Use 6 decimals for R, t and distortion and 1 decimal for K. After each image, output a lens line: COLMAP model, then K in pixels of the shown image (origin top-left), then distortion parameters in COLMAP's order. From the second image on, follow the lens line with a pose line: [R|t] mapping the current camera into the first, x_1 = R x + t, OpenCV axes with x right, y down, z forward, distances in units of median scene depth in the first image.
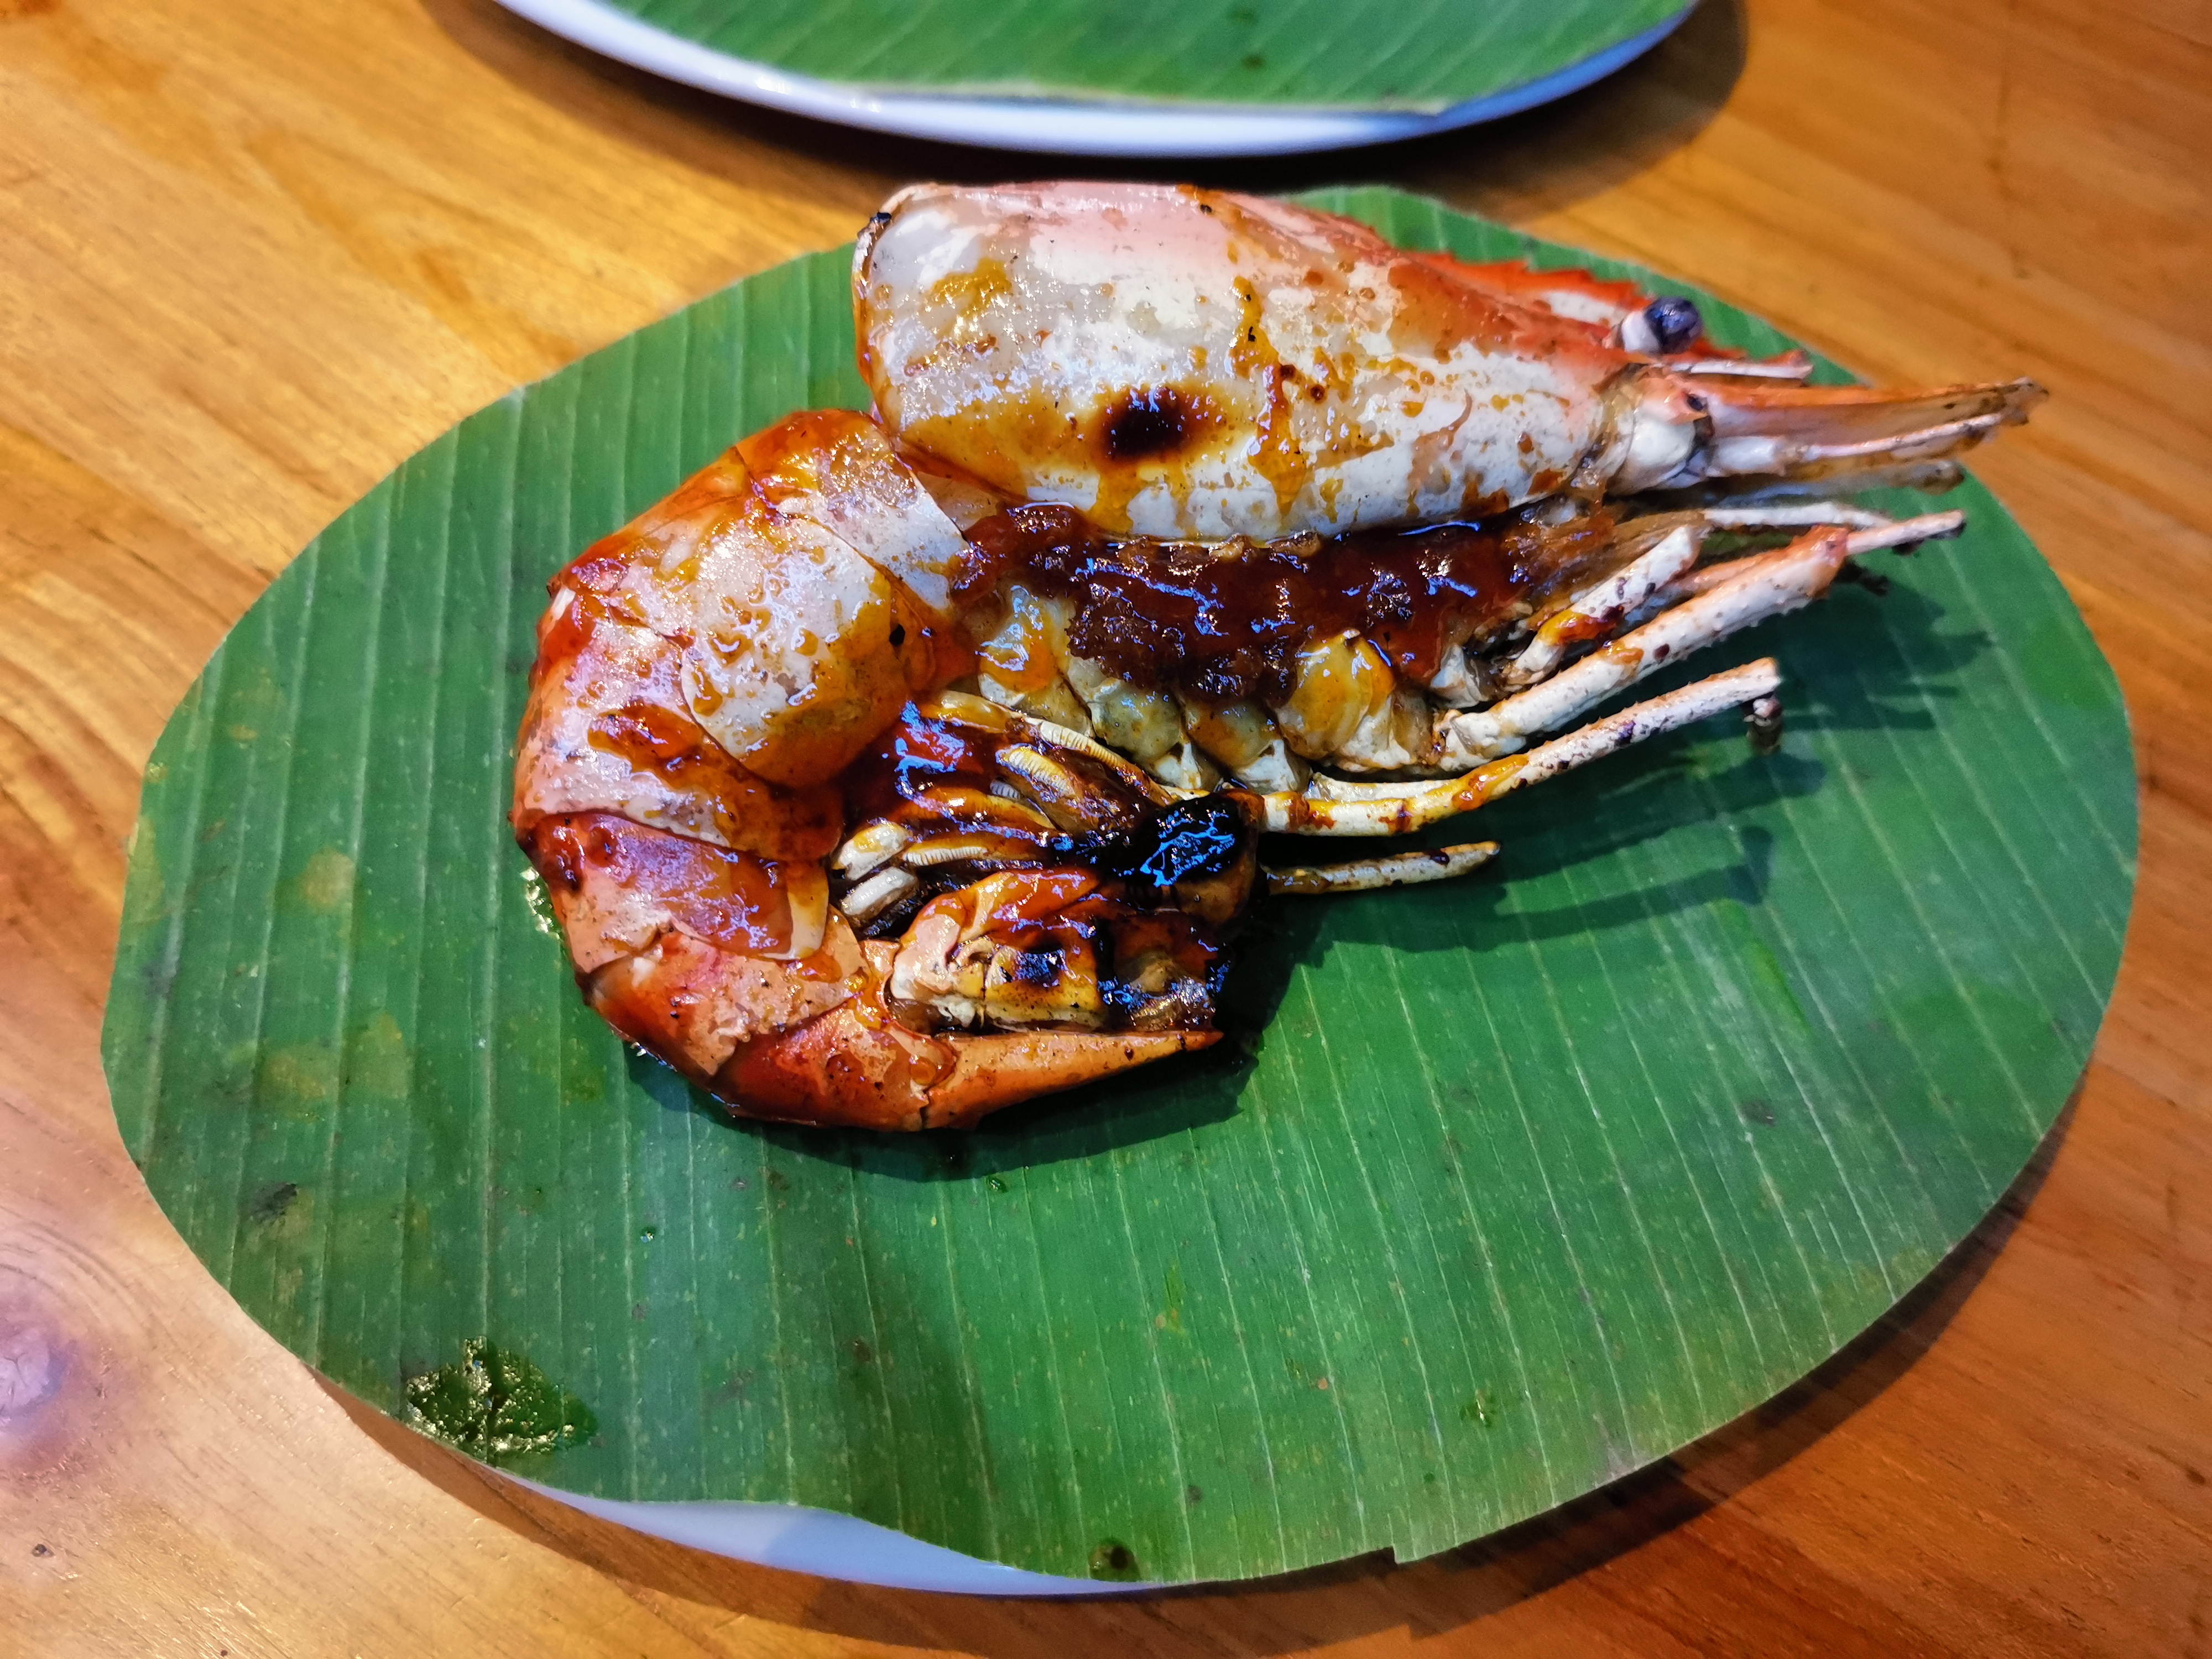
lens RADIAL K [[1666.5, 0, 1085.0], [0, 1666.5, 817.0], [0, 0, 1]] dist [0.025351, -0.131147]
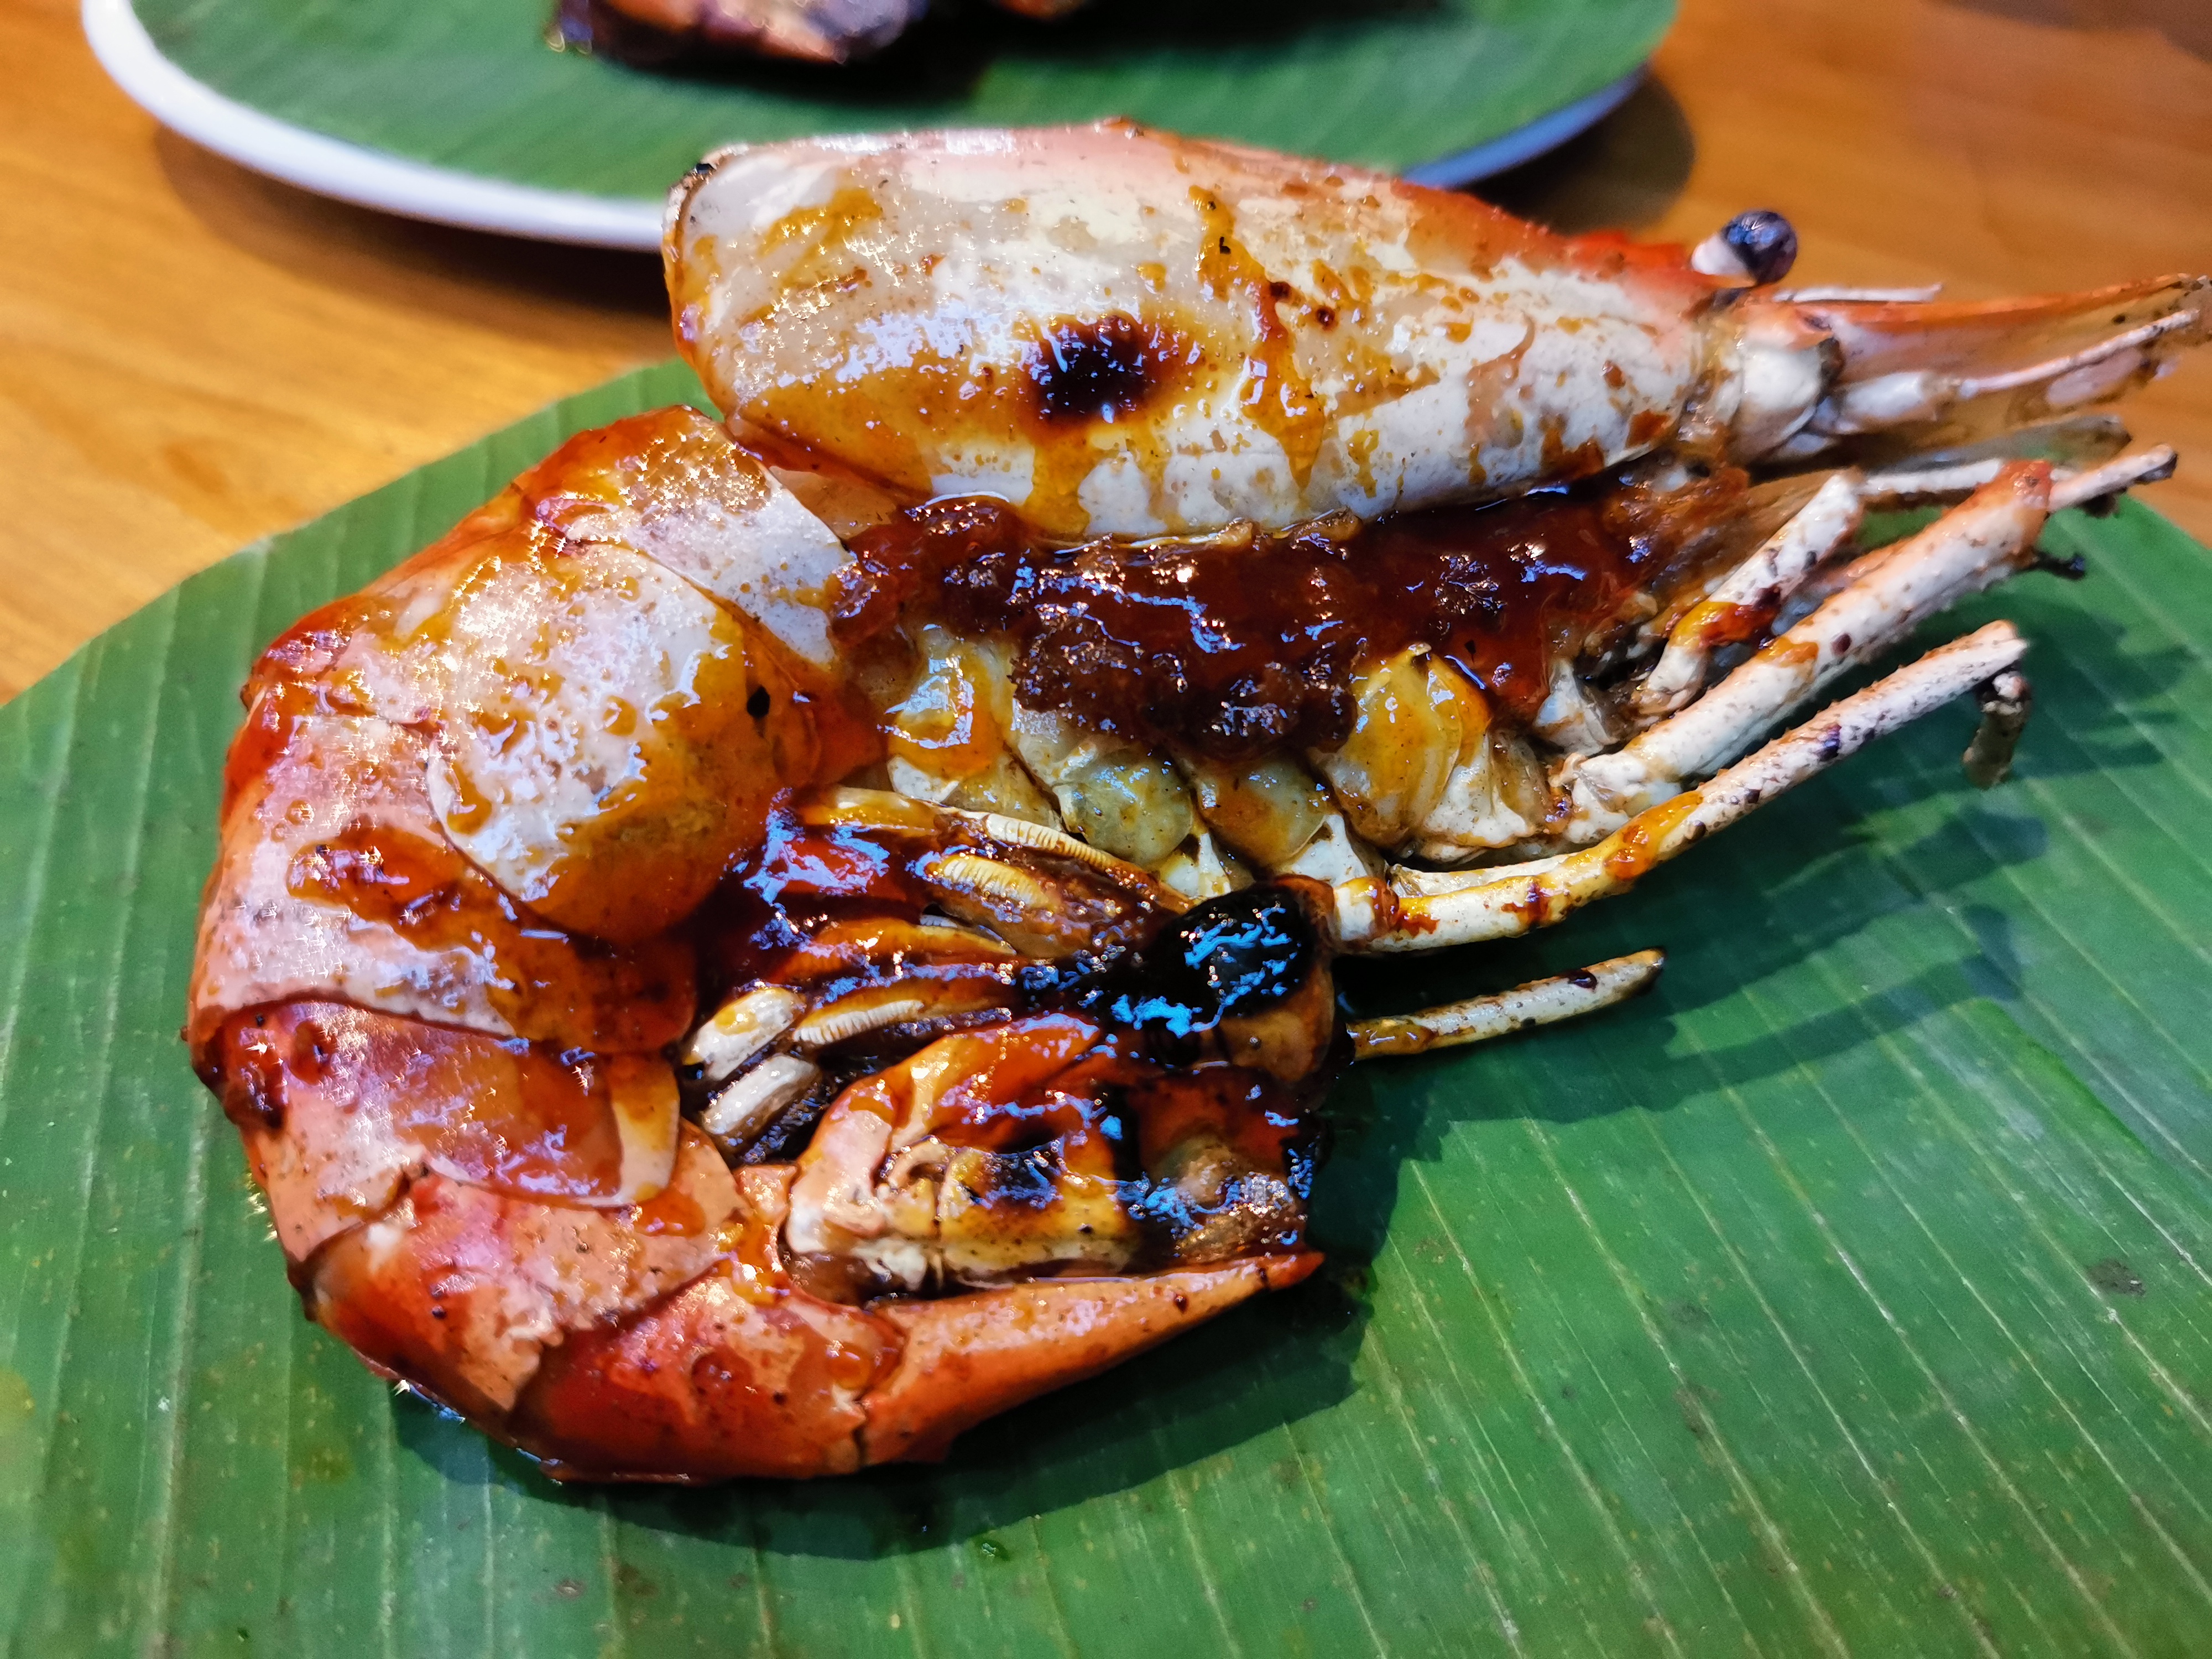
lens RADIAL K [[1724.4, 0, 1106.0], [0, 1724.4, 829.5], [0, 0, 1]] dist [-0.058341, -0.039710]
pose [[0.992830, -0.107627, 0.052016, -0.015176], [0.116271, 0.970503, -0.211198, 0.100500], [-0.027751, 0.215732, 0.976058, 0.329319]]
